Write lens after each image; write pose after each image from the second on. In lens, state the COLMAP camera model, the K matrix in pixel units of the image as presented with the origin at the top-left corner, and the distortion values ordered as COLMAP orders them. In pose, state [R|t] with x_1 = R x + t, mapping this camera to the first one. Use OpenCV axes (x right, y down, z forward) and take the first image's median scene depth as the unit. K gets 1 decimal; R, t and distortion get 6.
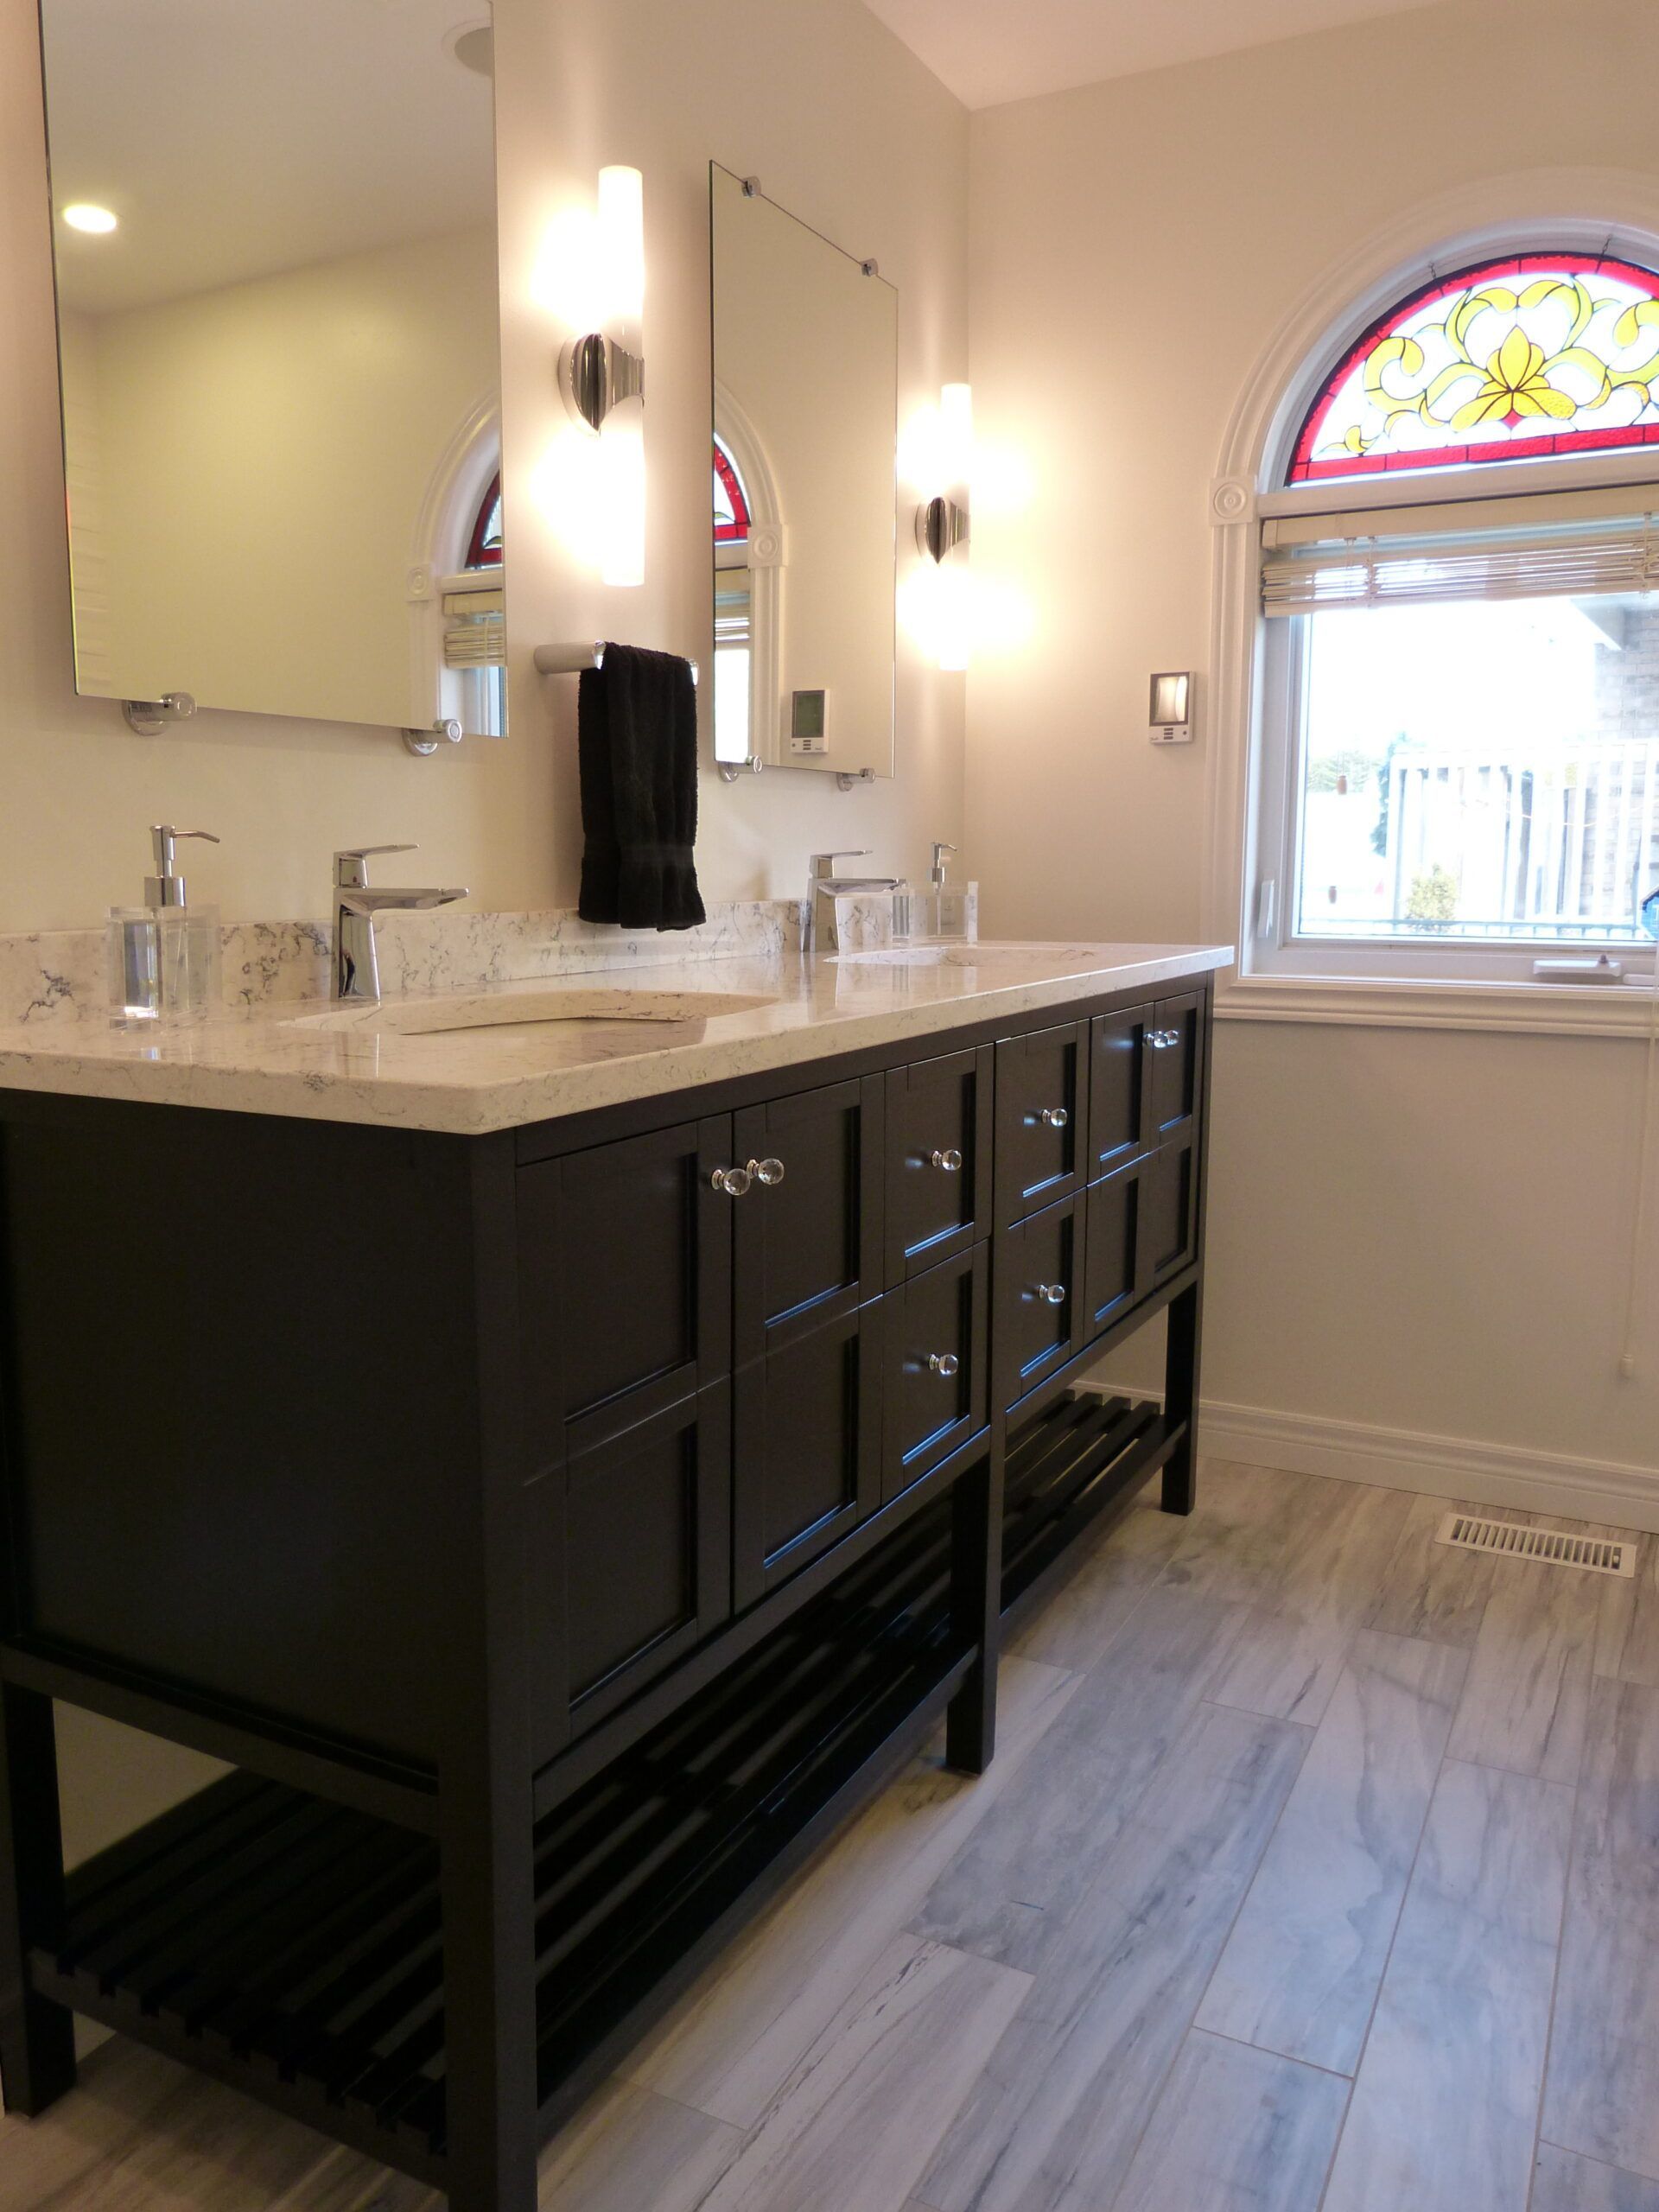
lens RADIAL K [[1627.5, 0, 823.6], [0, 1627.5, 1096.3], [0, 0, 1]] dist [-0.037141, 0.027892]
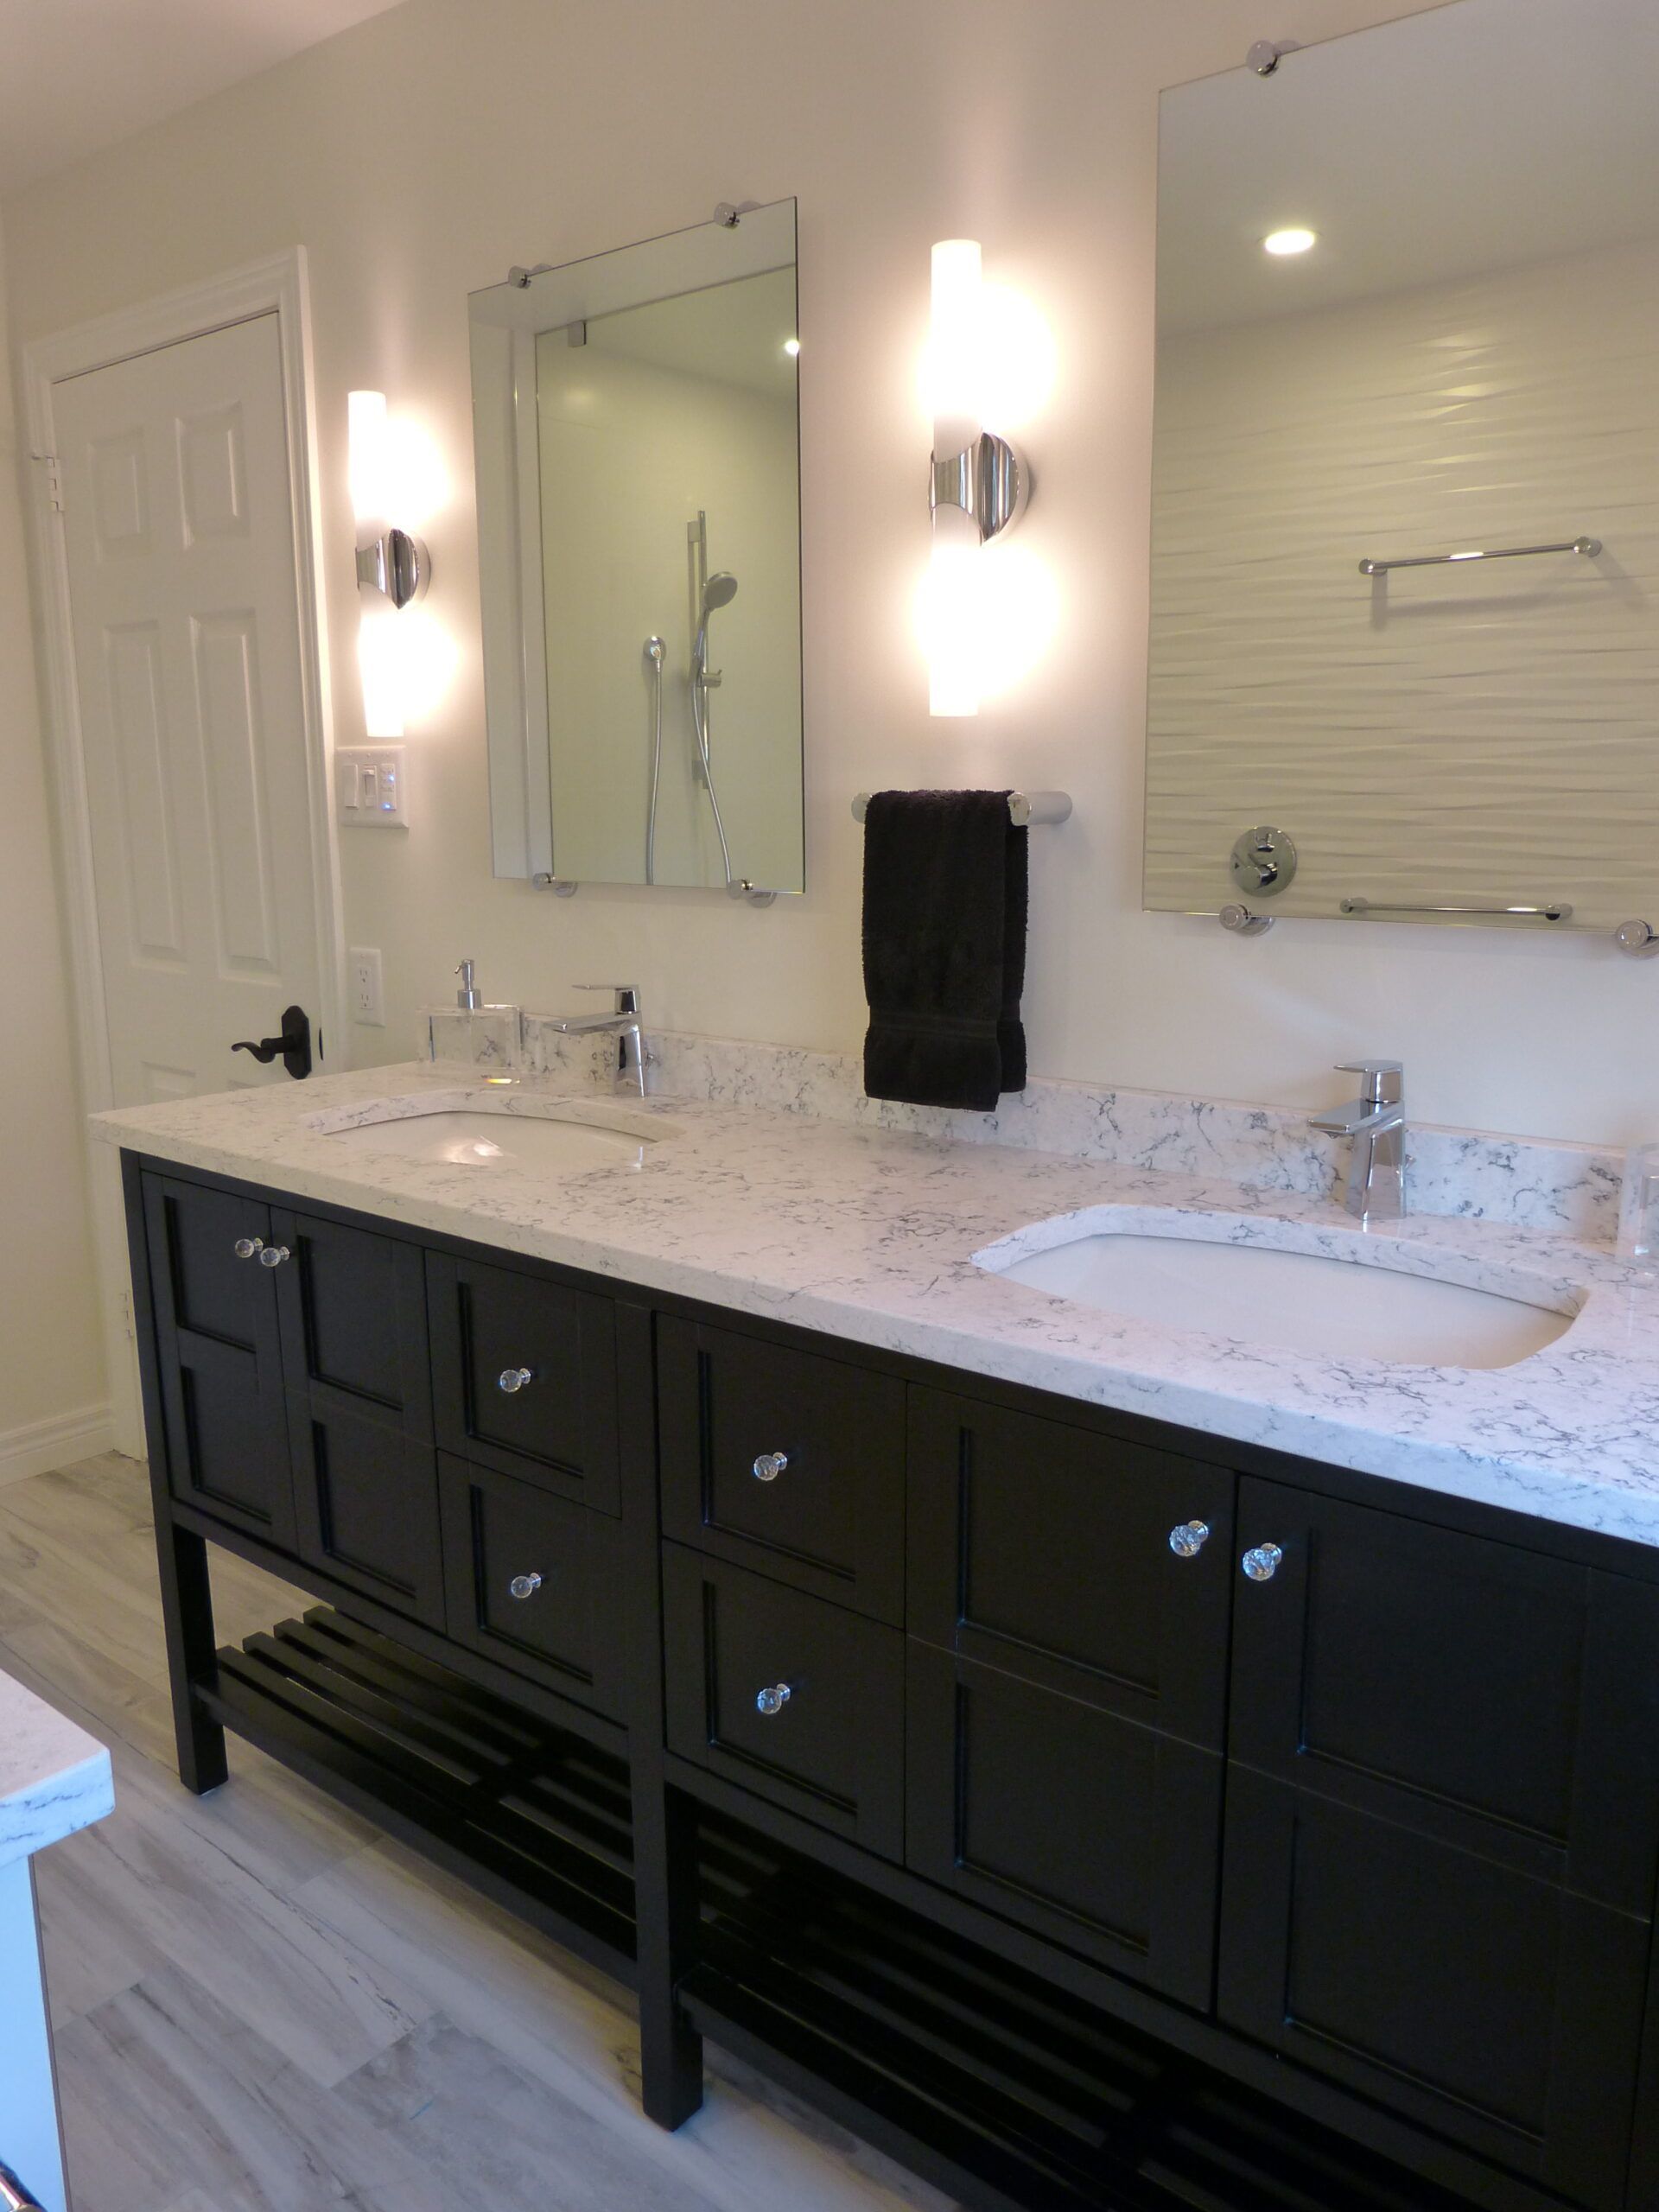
lens RADIAL K [[1627.5, 0, 808.5], [0, 1627.5, 1107.9], [0, 0, 1]] dist [-0.037141, 0.027892]
pose [[-0.193820, 0.186998, -0.963050, 0.803001], [-0.138174, 0.966676, 0.215511, -0.295088], [0.971258, 0.174839, -0.161523, 1.124219]]
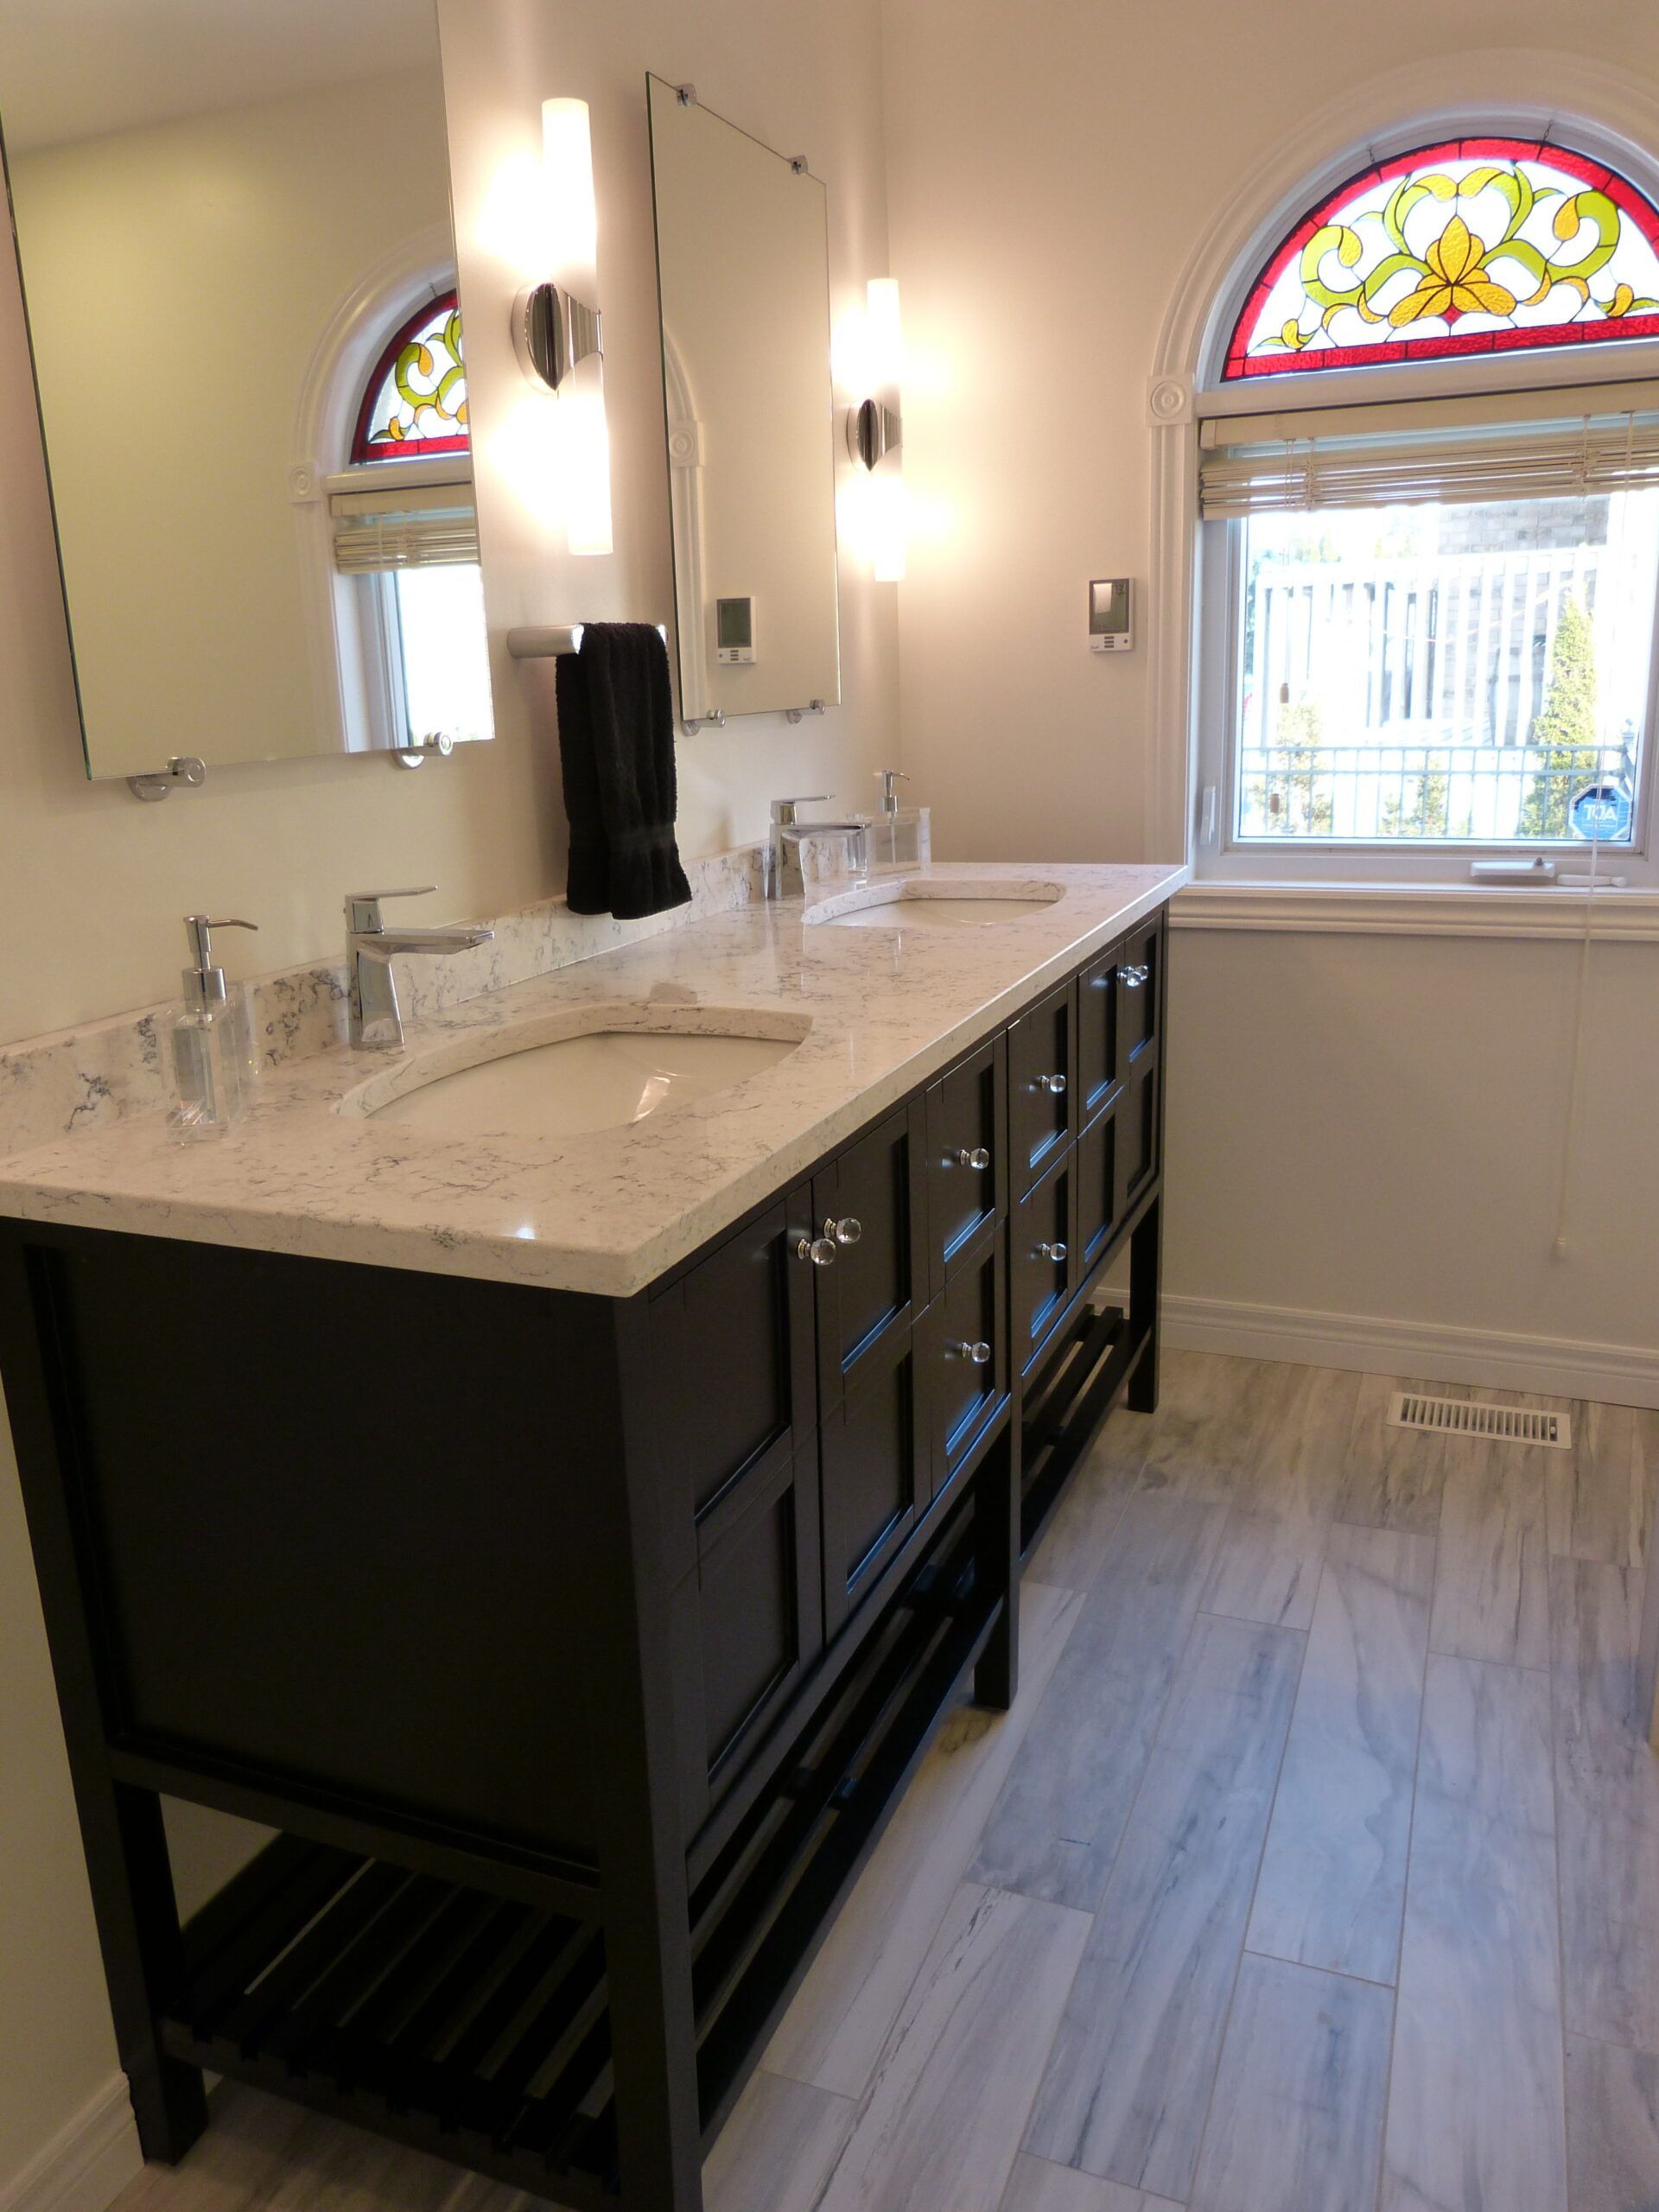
lens RADIAL K [[1627.5, 0, 821.2], [0, 1627.5, 1091.7], [0, 0, 1]] dist [-0.037141, 0.027892]
pose [[0.994891, -0.058166, 0.082516, -0.087627], [0.048557, 0.992290, 0.114026, -0.106799], [-0.088512, -0.109437, 0.990045, 0.009096]]
